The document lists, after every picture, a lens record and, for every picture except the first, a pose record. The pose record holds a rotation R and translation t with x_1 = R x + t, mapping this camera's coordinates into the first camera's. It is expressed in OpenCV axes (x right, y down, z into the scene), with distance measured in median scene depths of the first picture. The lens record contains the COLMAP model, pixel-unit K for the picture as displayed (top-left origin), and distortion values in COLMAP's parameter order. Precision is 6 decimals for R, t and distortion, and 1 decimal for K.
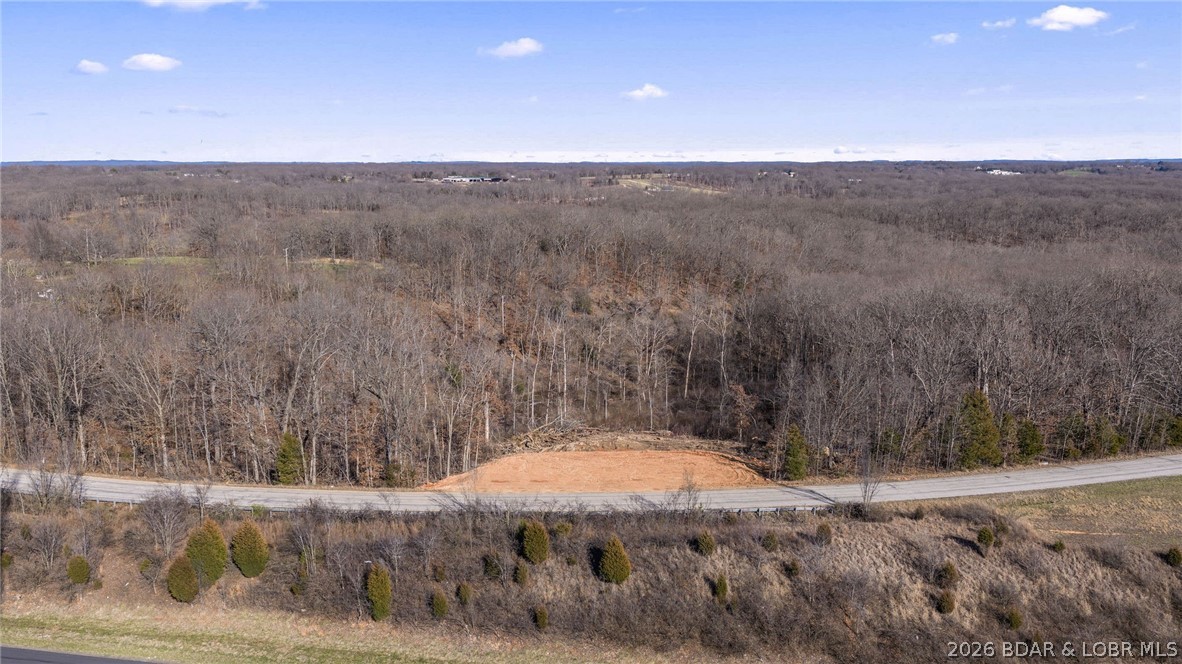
lens RADIAL K [[976.4, 0, 591.0], [0, 976.4, 332.0], [0, 0, 1]] dist [0.020368, -0.053558]
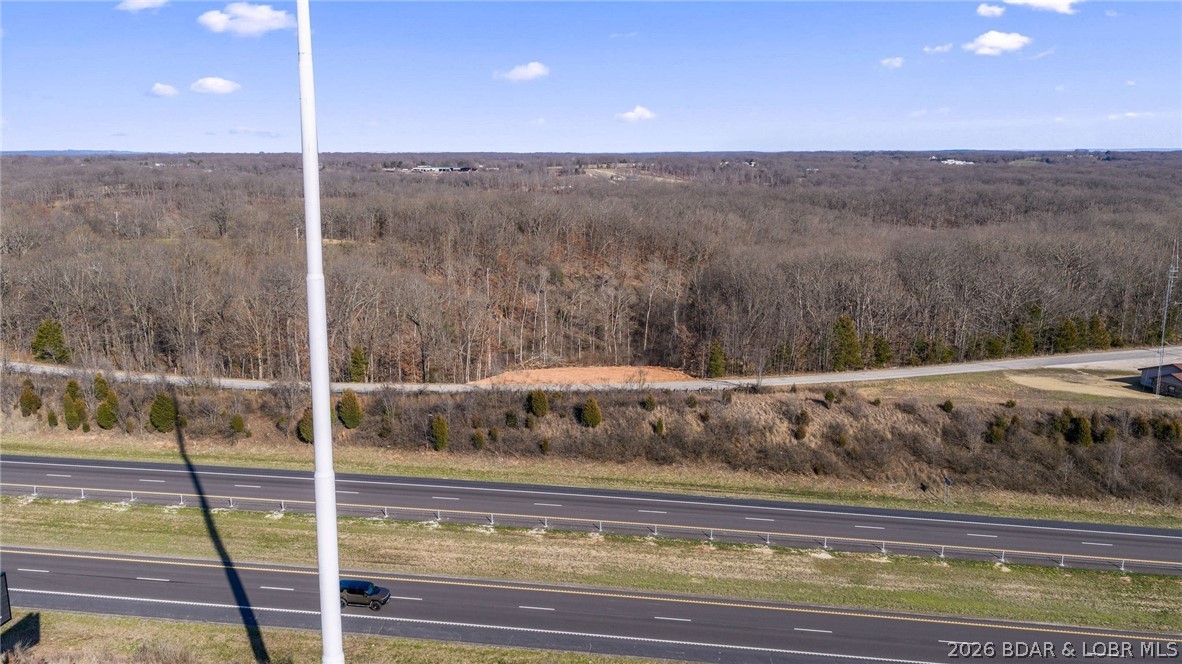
lens RADIAL K [[976.4, 0, 591.0], [0, 976.4, 332.0], [0, 0, 1]] dist [0.020368, -0.053558]
pose [[0.999396, -0.006187, 0.034190, -0.017058], [0.005841, 0.999931, 0.010218, 0.055151], [-0.034250, -0.010012, 0.999363, -0.329491]]
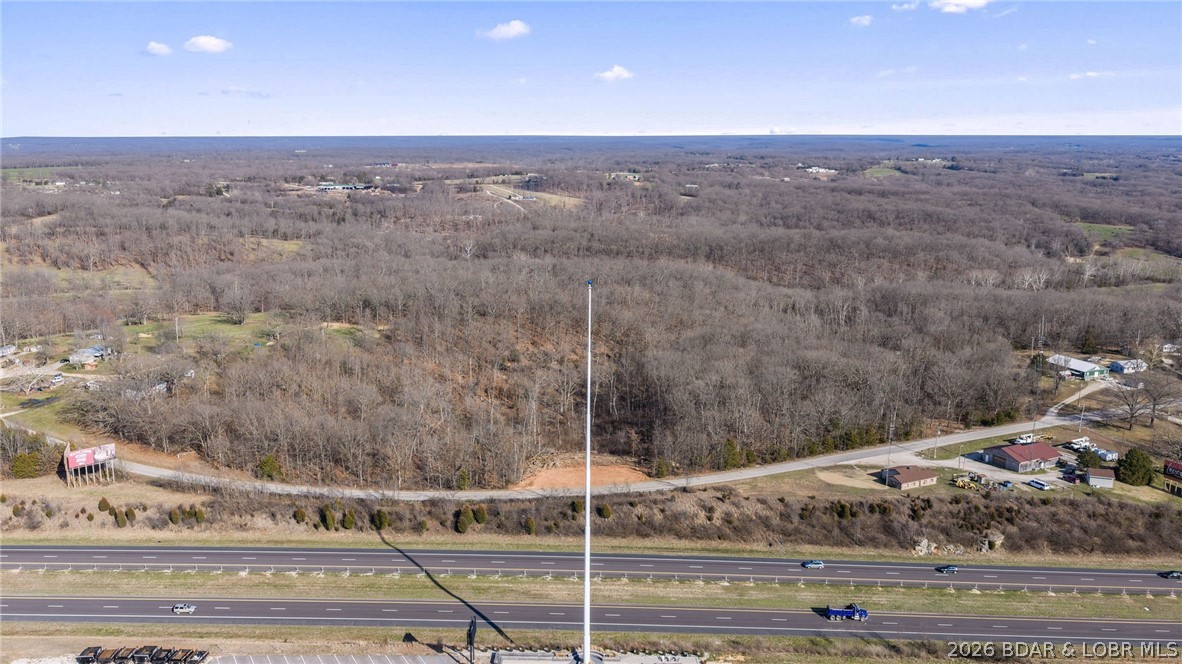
lens RADIAL K [[976.4, 0, 591.0], [0, 976.4, 332.0], [0, 0, 1]] dist [0.020368, -0.053558]
pose [[0.987616, -0.027298, 0.154500, -0.287619], [0.023094, 0.999314, 0.028937, -0.247267], [-0.155184, -0.025011, 0.987569, -1.192332]]
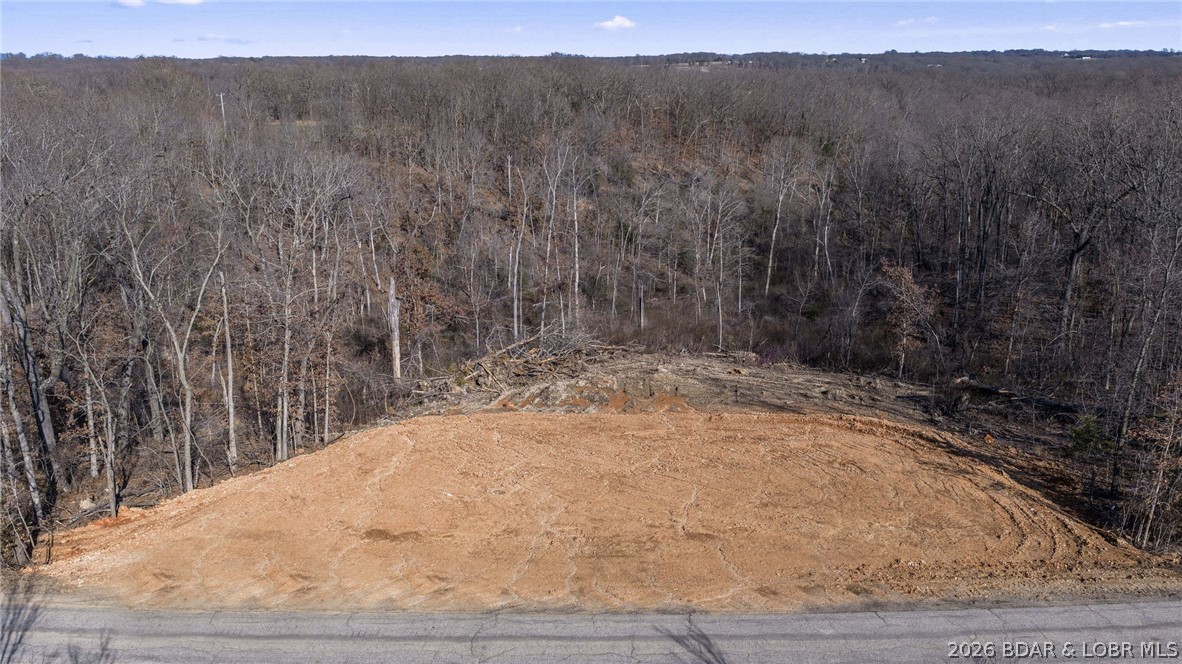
lens RADIAL K [[976.4, 0, 591.0], [0, 976.4, 332.0], [0, 0, 1]] dist [0.020368, -0.053558]
pose [[0.998440, 0.007418, -0.055347, 0.023428], [-0.001943, 0.995153, 0.098318, 0.043574], [0.055808, -0.098057, 0.993615, 0.553701]]
